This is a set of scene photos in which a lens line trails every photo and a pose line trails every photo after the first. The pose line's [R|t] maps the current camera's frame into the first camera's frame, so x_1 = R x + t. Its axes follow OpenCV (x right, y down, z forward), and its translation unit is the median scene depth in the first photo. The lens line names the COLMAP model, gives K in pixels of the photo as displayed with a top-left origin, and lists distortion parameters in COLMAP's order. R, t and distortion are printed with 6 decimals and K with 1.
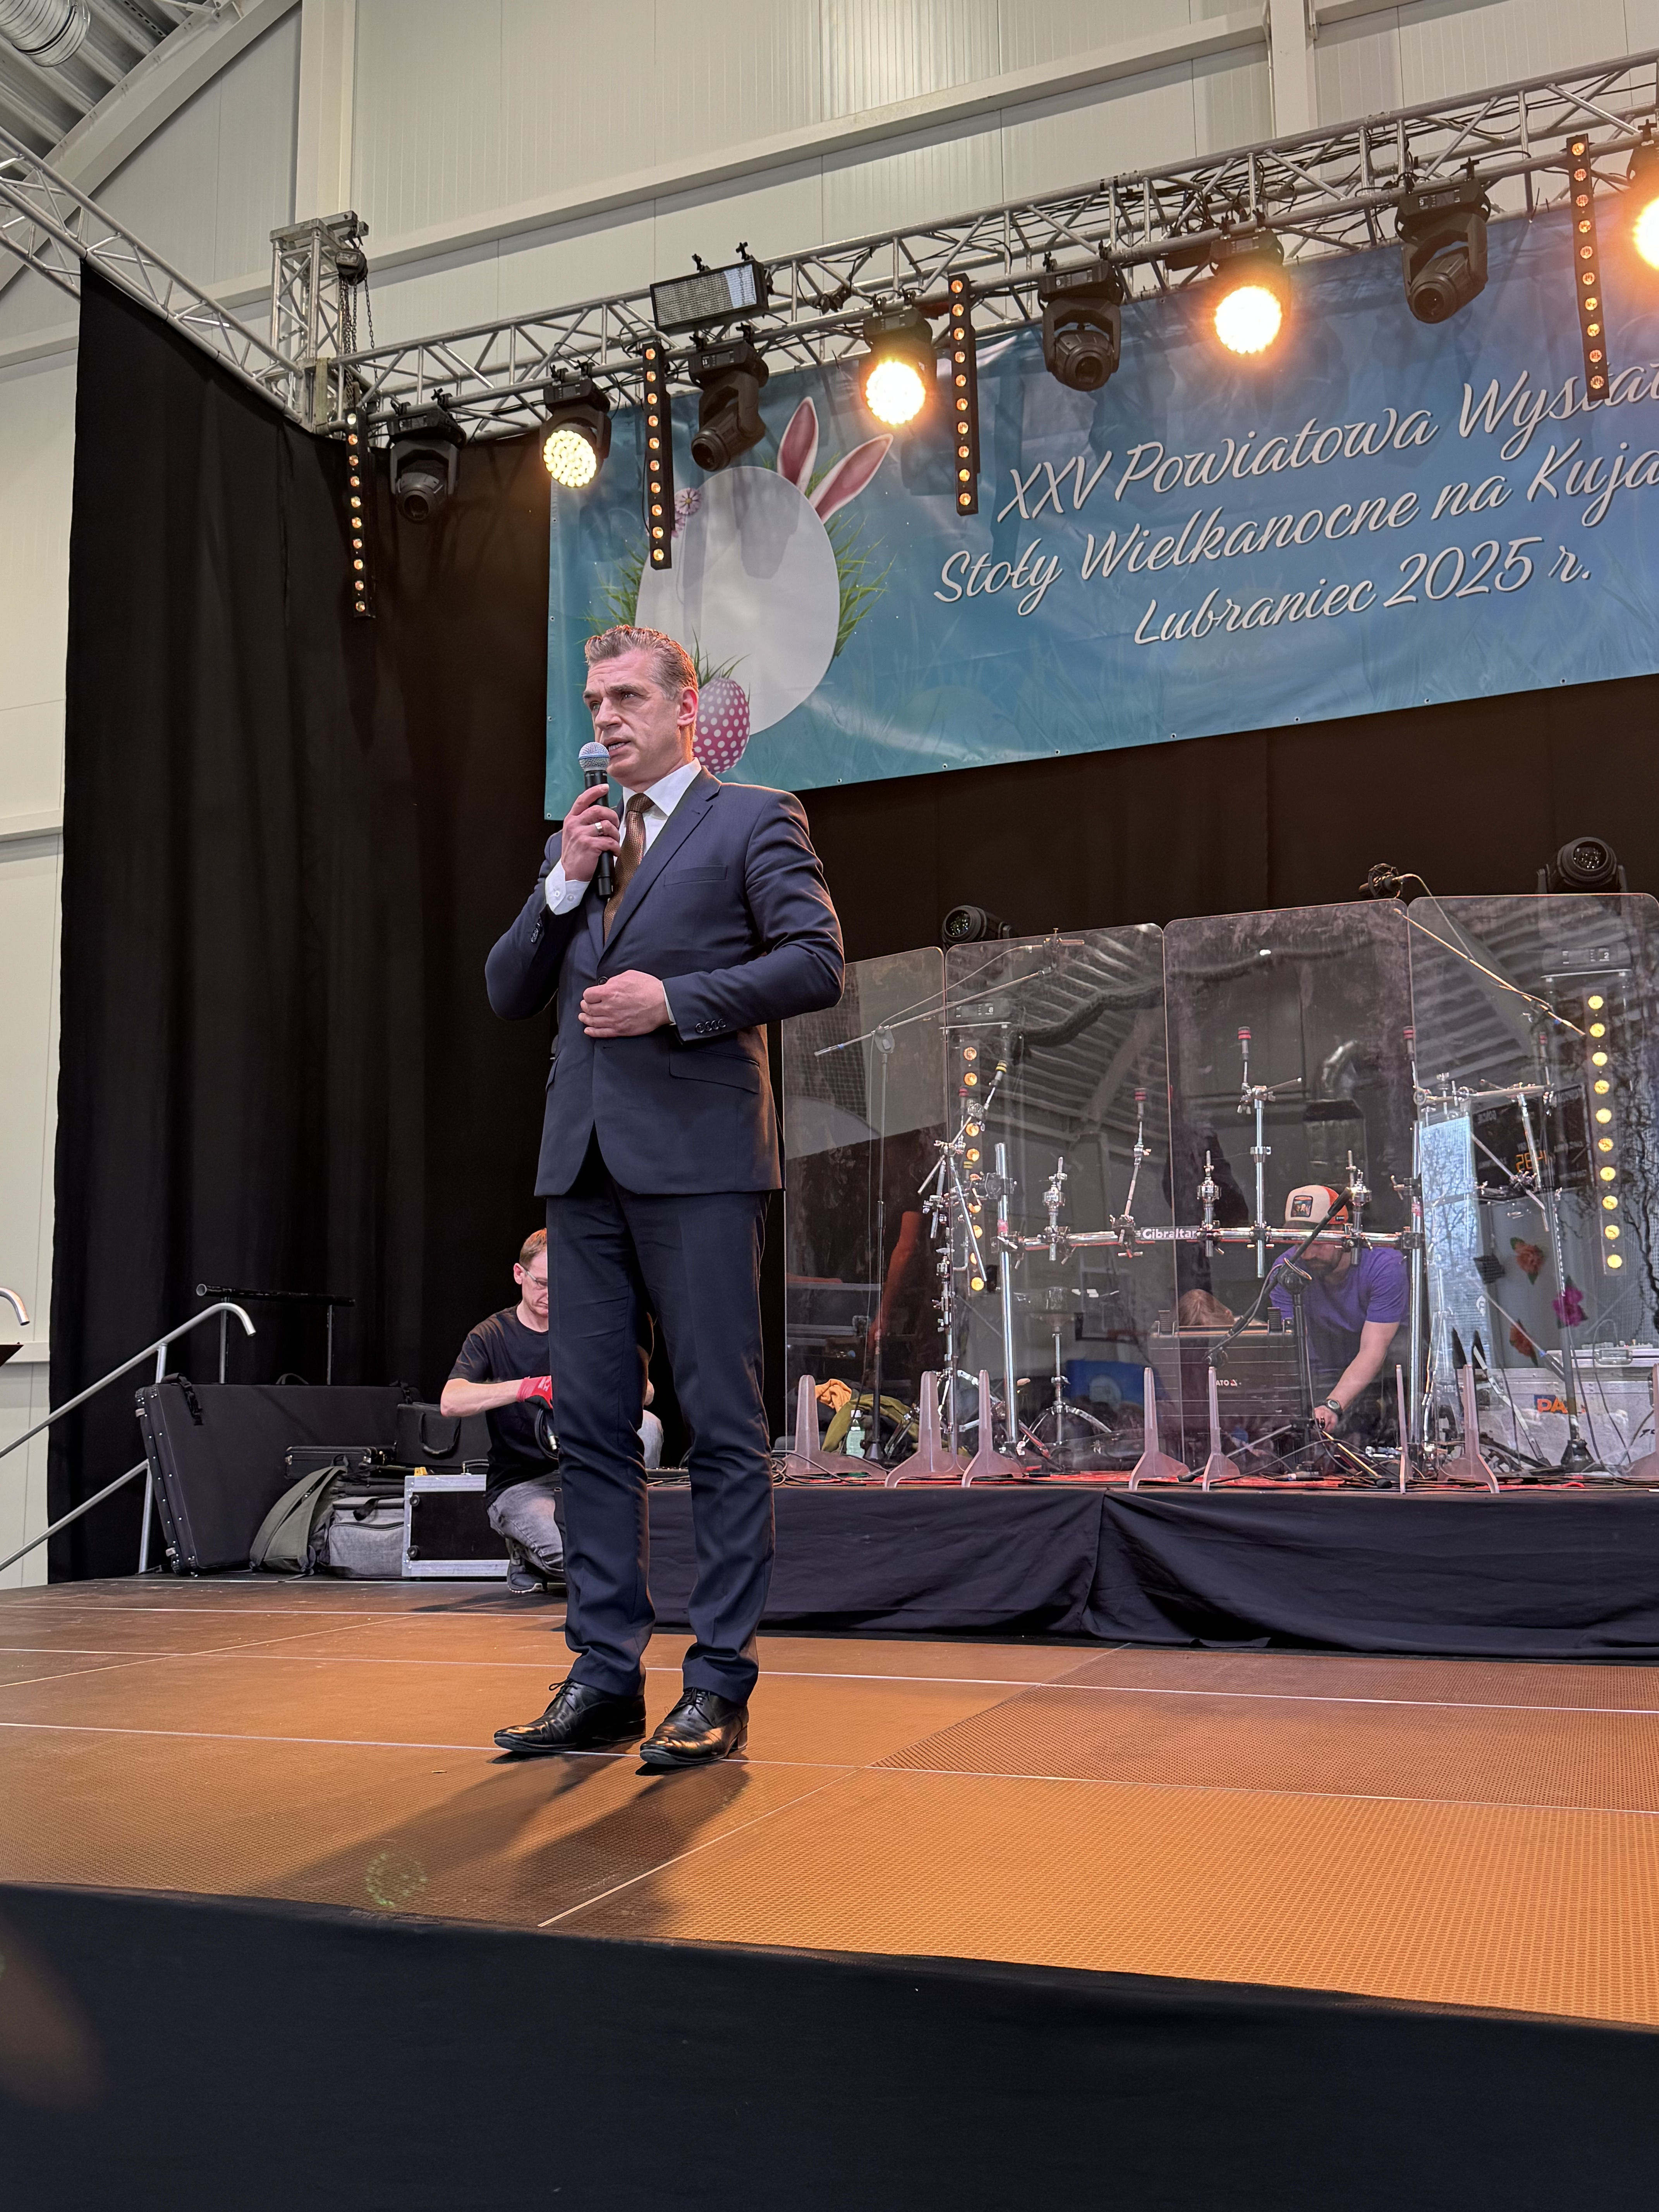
lens RADIAL K [[1994.4, 0, 821.3], [0, 1994.4, 1092.6], [0, 0, 1]] dist [0.146508, -0.316297]
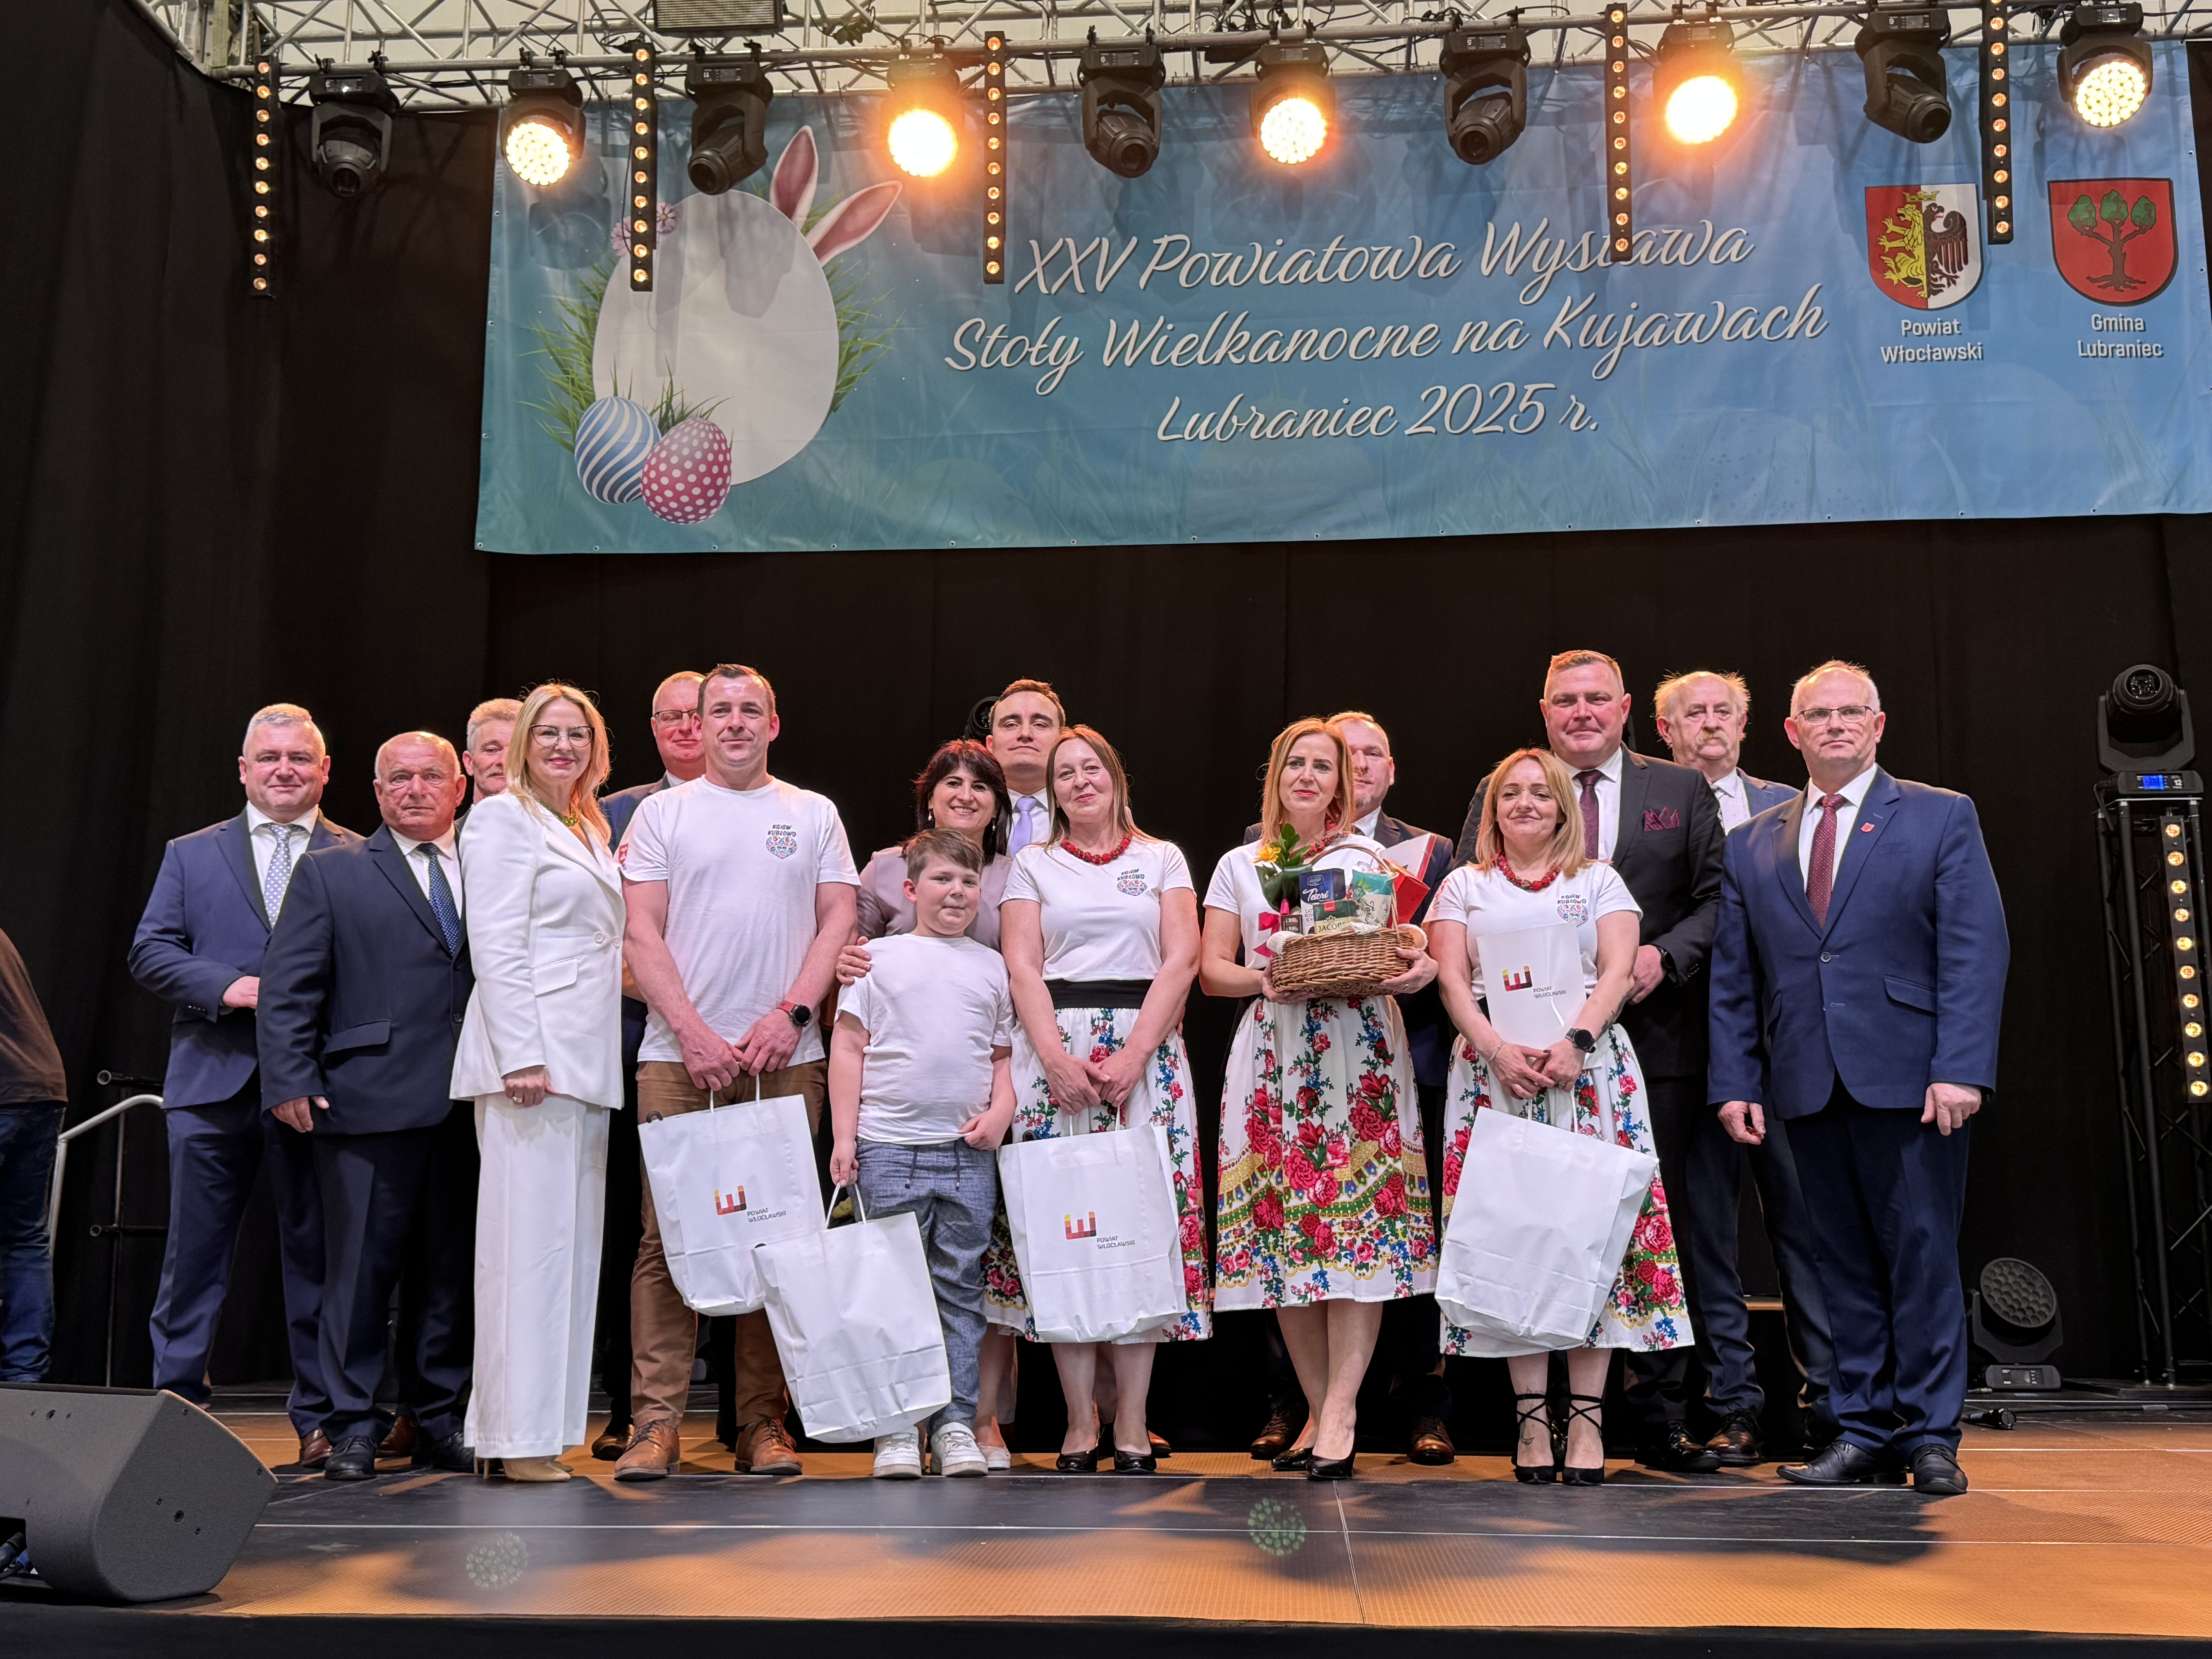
lens RADIAL K [[2372.7, 0, 1076.2], [0, 2372.7, 832.3], [0, 0, 1]] dist [0.195118, -0.480819]
pose [[0.958129, 0.056042, 0.280798, -0.196188], [-0.054778, 0.998422, -0.012353, -0.016149], [-0.281047, -0.003545, 0.959687, -0.101143]]
